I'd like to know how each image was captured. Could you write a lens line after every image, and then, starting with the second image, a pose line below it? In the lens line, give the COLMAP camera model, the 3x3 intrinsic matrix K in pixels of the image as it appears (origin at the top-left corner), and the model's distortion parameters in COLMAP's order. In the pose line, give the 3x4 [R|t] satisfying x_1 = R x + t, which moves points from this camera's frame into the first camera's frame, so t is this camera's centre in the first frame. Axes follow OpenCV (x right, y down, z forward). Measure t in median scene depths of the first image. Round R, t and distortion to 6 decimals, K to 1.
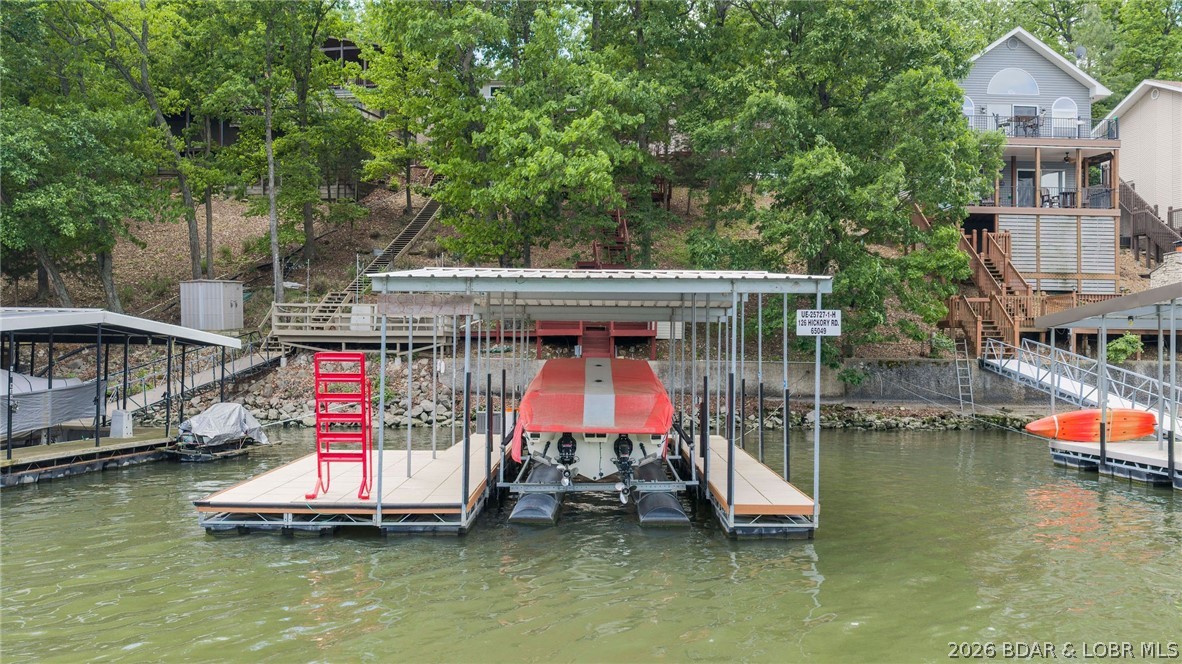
lens RADIAL K [[975.2, 0, 584.0], [0, 975.2, 334.2], [0, 0, 1]] dist [0.034563, -0.104924]
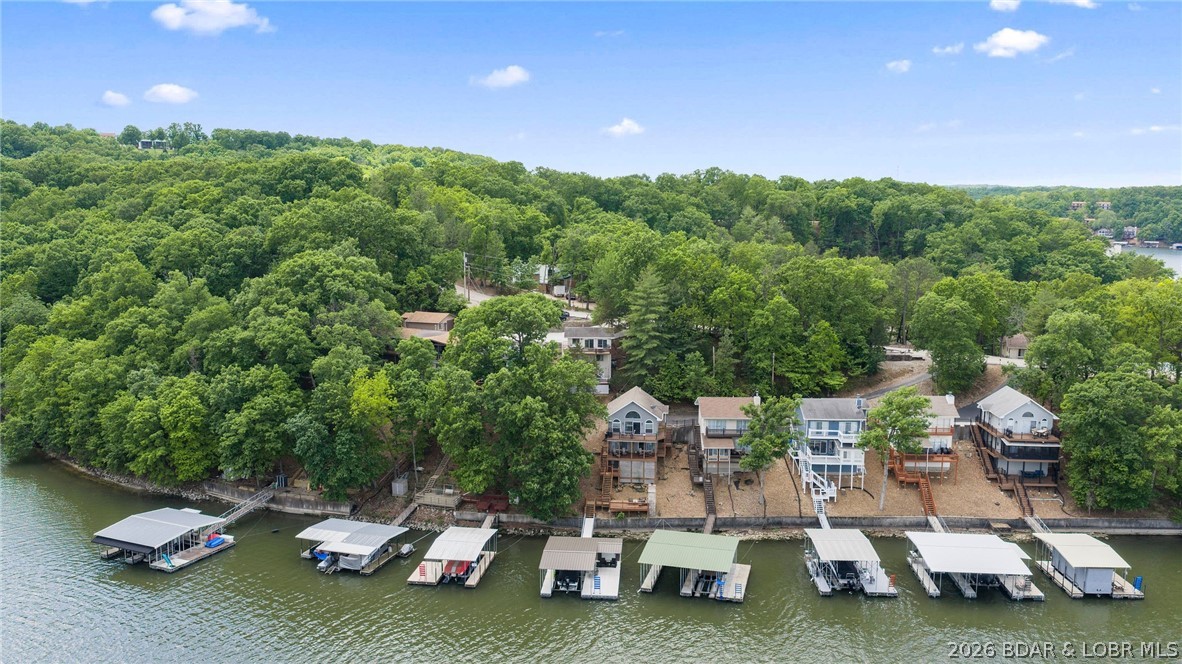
lens RADIAL K [[975.2, 0, 584.0], [0, 975.2, 334.2], [0, 0, 1]] dist [0.034563, -0.104924]
pose [[0.990031, 0.019689, -0.139465, 0.988341], [0.003641, 0.986272, 0.165088, -1.442678], [0.140801, -0.163951, 0.976368, -2.918561]]
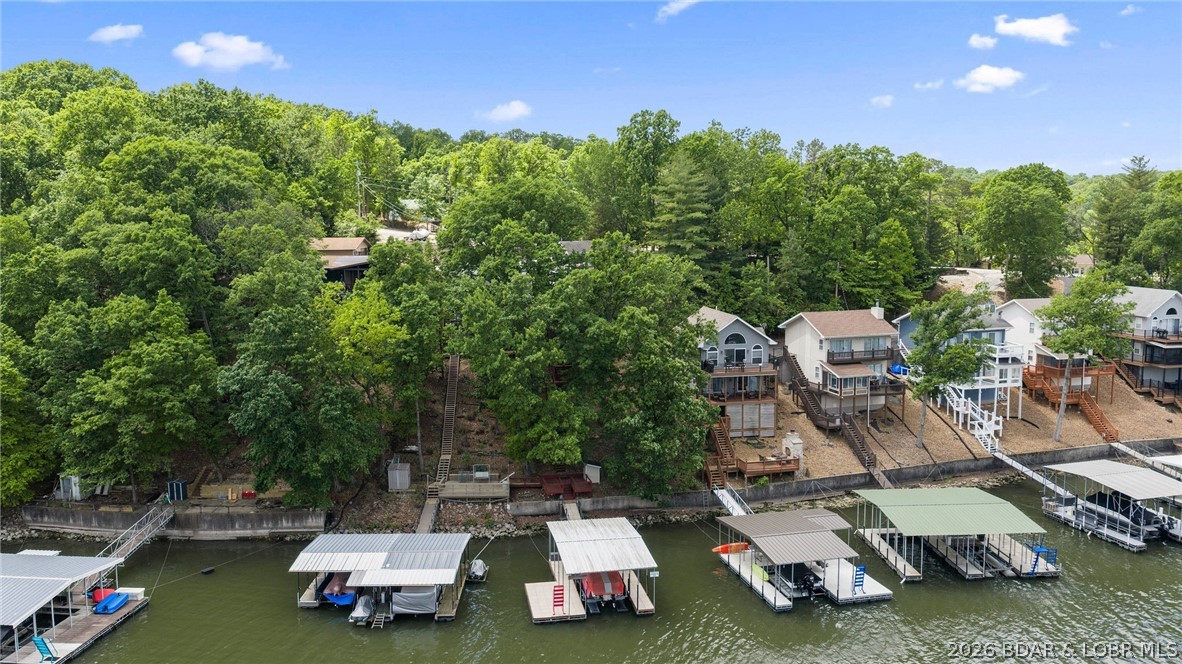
lens RADIAL K [[980.0, 0, 591.2], [0, 980.0, 337.5], [0, 0, 1]] dist [0.011561, -0.011510]
pose [[0.983376, -0.037360, 0.177699, -0.388475], [0.010027, 0.988285, 0.152290, -0.827407], [-0.181306, -0.147977, 0.972230, -1.528497]]
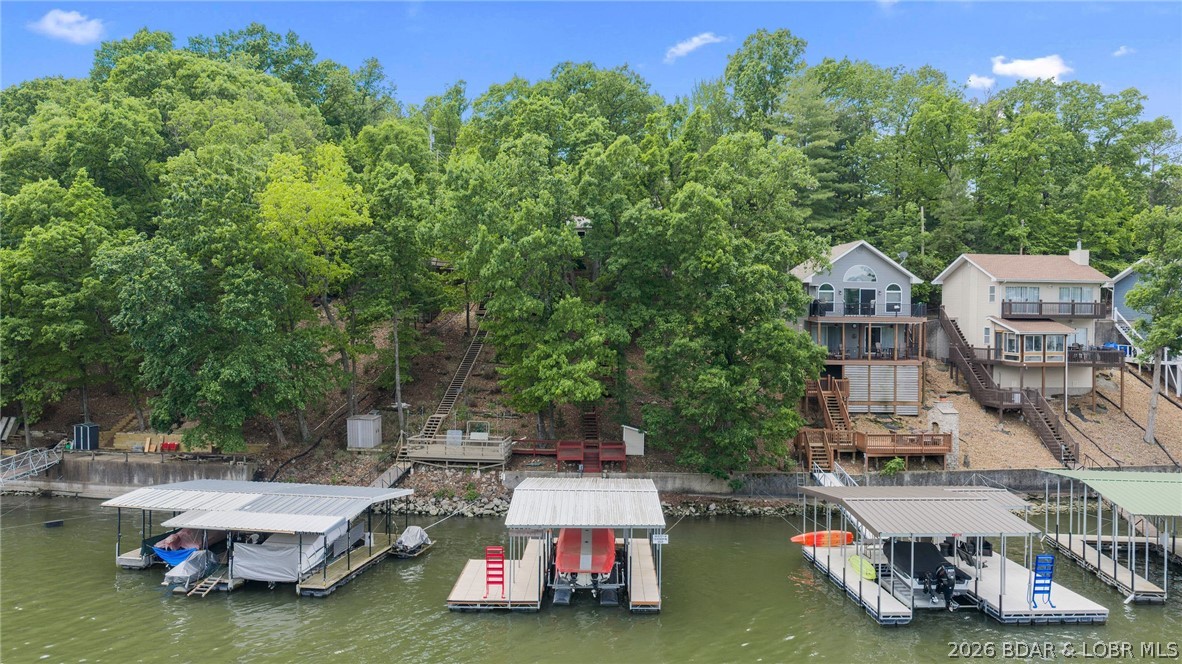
lens RADIAL K [[980.0, 0, 591.2], [0, 980.0, 337.5], [0, 0, 1]] dist [0.011561, -0.011510]
pose [[0.999993, 0.002155, -0.003015, 0.017228], [-0.002021, 0.999042, 0.043713, -0.306058], [0.003107, -0.043707, 0.999040, -0.781023]]
